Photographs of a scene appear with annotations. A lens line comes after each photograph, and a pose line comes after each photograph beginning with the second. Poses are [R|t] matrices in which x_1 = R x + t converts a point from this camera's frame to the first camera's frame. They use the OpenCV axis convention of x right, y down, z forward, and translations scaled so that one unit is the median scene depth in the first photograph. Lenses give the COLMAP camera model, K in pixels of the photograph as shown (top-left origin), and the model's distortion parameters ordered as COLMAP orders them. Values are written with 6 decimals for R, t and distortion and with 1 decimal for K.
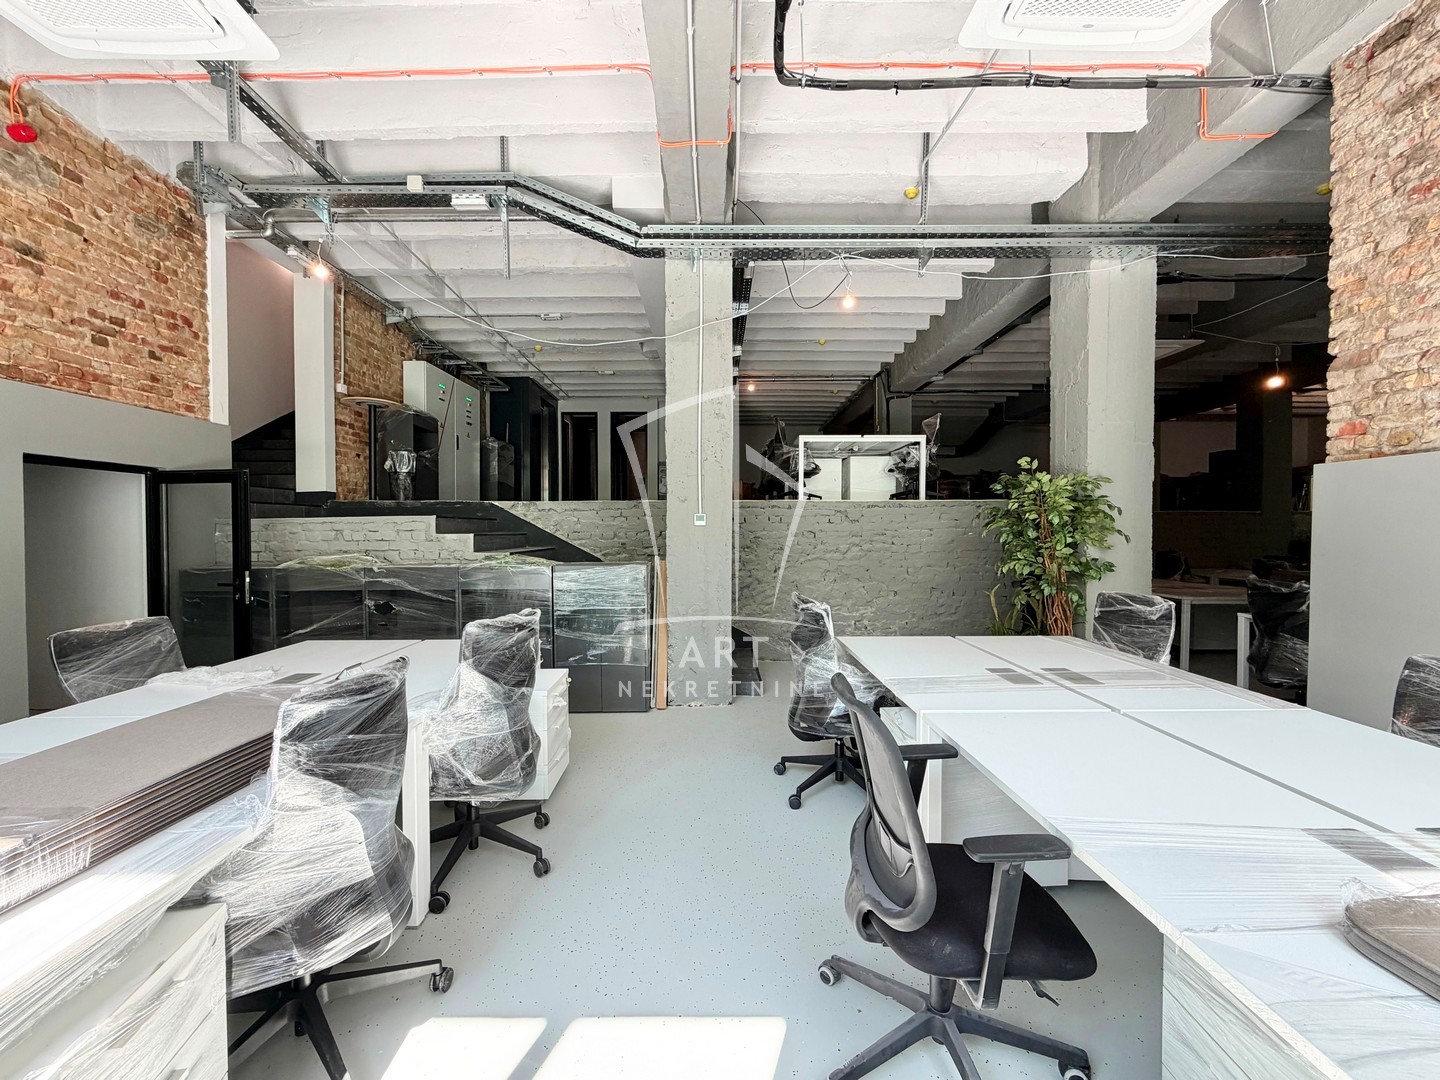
lens RADIAL K [[580.9, 0, 715.1], [0, 580.9, 538.4], [0, 0, 1]] dist [-0.001047, -0.000368]
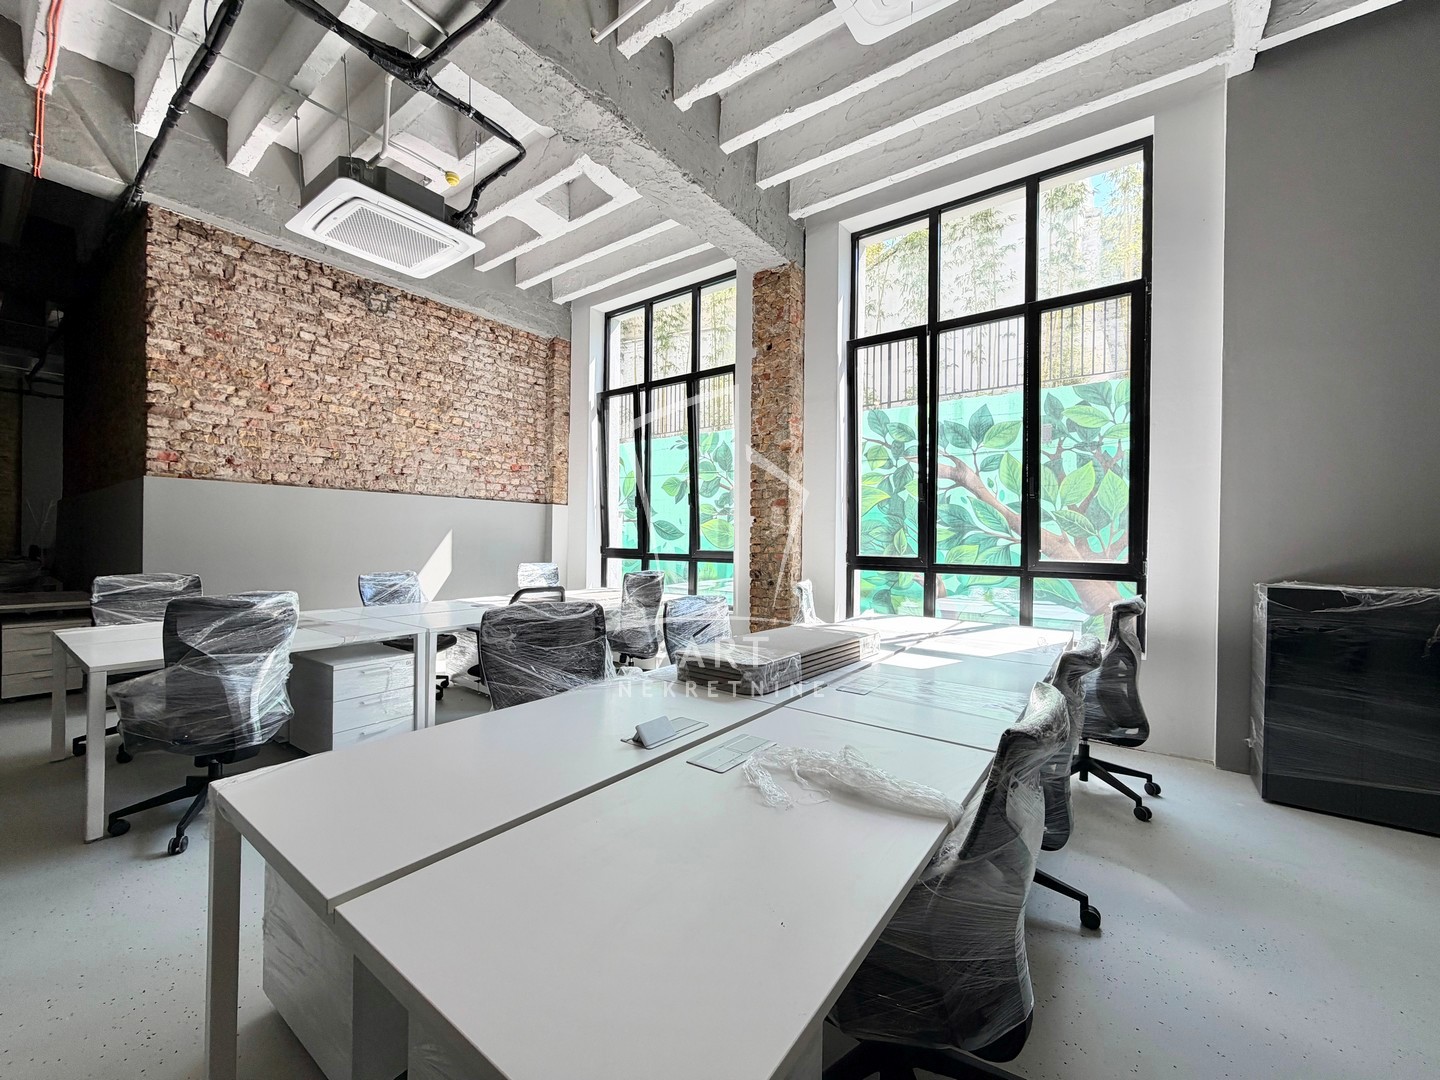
lens RADIAL K [[580.9, 0, 688.2], [0, 580.9, 541.3], [0, 0, 1]] dist [-0.001047, -0.000368]
pose [[-0.781929, -0.008508, 0.623309, -0.967450], [-0.000372, 0.999913, 0.013182, 0.015783], [-0.623367, 0.010076, -0.781864, 1.372341]]
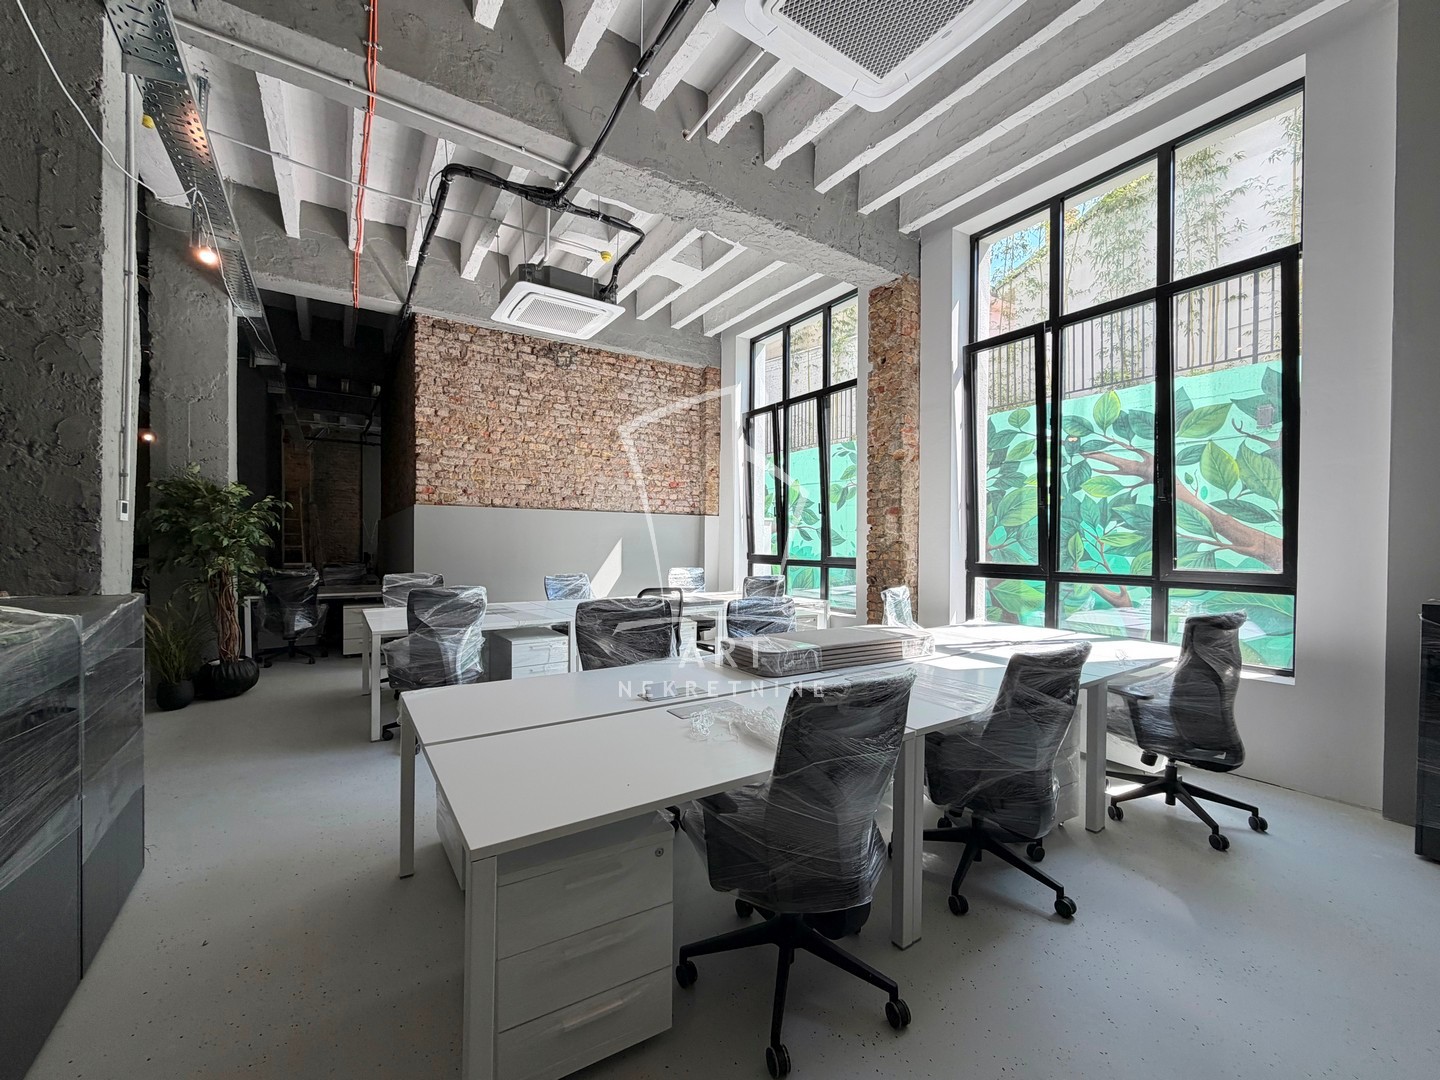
lens RADIAL K [[580.9, 0, 680.8], [0, 580.9, 547.3], [0, 0, 1]] dist [-0.001047, -0.000368]
pose [[-0.509320, -0.007084, 0.860548, -1.287346], [0.009906, 0.999852, 0.014094, 0.003992], [-0.860520, 0.015703, -0.509175, 1.321759]]
